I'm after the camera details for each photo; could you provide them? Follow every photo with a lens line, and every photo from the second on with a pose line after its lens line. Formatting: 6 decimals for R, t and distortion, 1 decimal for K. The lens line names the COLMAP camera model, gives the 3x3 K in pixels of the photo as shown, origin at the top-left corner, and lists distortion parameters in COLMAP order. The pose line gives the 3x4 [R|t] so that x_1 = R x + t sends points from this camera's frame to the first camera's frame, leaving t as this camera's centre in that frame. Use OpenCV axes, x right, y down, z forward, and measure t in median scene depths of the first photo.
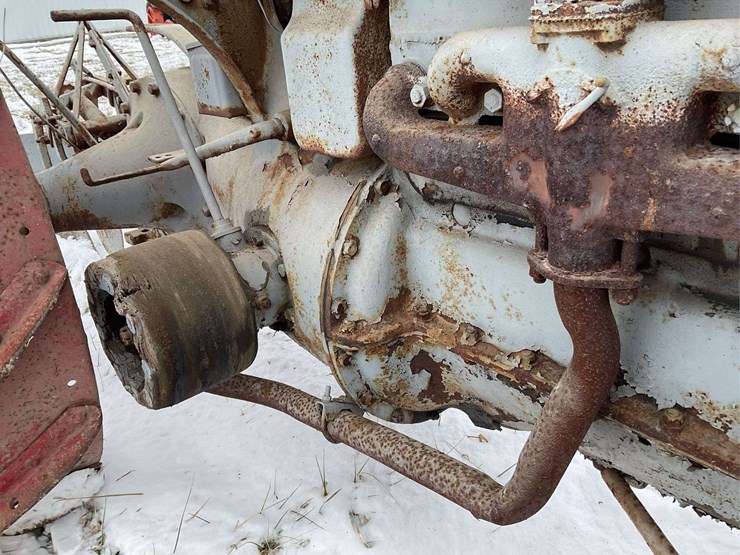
lens RADIAL K [[608.6, 0, 366.7], [0, 608.6, 277.6], [0, 0, 1]] dist [0.111499, -0.217002]
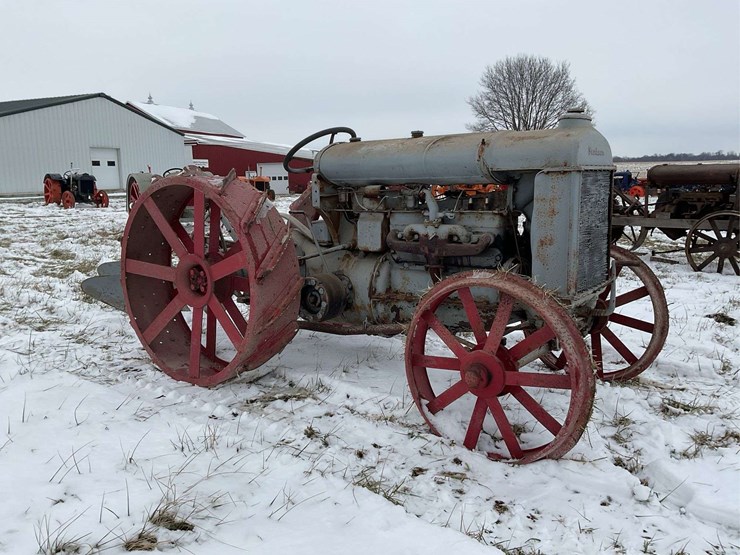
lens RADIAL K [[608.6, 0, 366.7], [0, 608.6, 277.6], [0, 0, 1]] dist [0.111499, -0.217002]
pose [[0.974744, 0.037028, 0.220235, -1.023130], [0.024830, 0.962076, -0.271649, 1.107367], [-0.221942, 0.270257, 0.936858, -2.807330]]
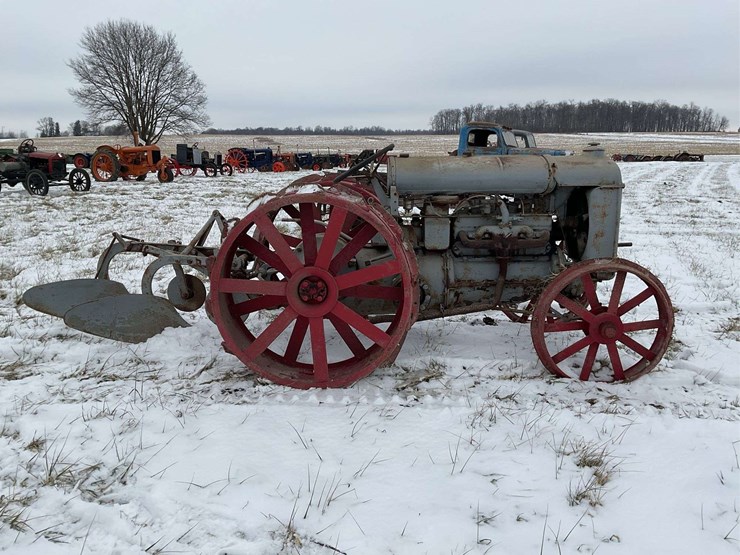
lens RADIAL K [[608.6, 0, 366.7], [0, 608.6, 277.6], [0, 0, 1]] dist [0.111499, -0.217002]
pose [[0.666281, -0.075014, 0.741918, -4.321283], [0.259530, 0.956053, -0.136406, 0.549608], [-0.699081, 0.283435, 0.656468, -1.778457]]
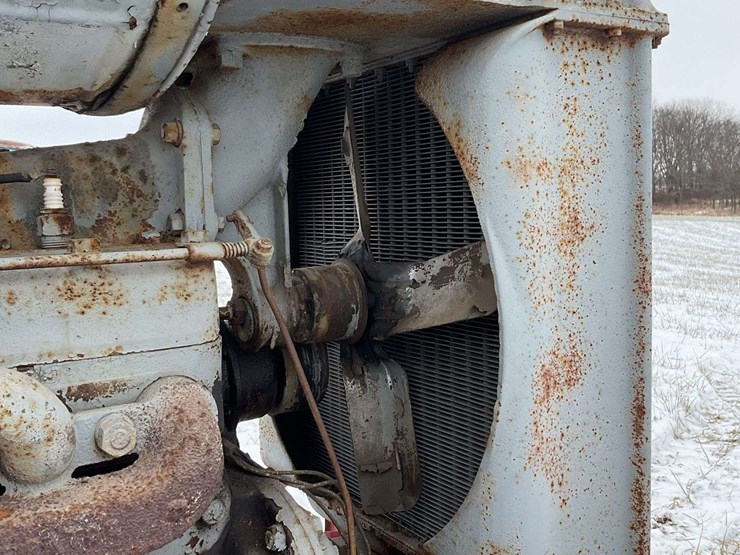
lens RADIAL K [[810.9, 0, 369.5], [0, 810.9, 273.5], [0, 0, 1]] dist [0.140728, -0.295932]
pose [[0.157195, -0.001336, 0.987567, -0.262993], [0.419254, 0.905502, -0.065509, -0.106724], [-0.894157, 0.424339, 0.142900, 0.100480]]
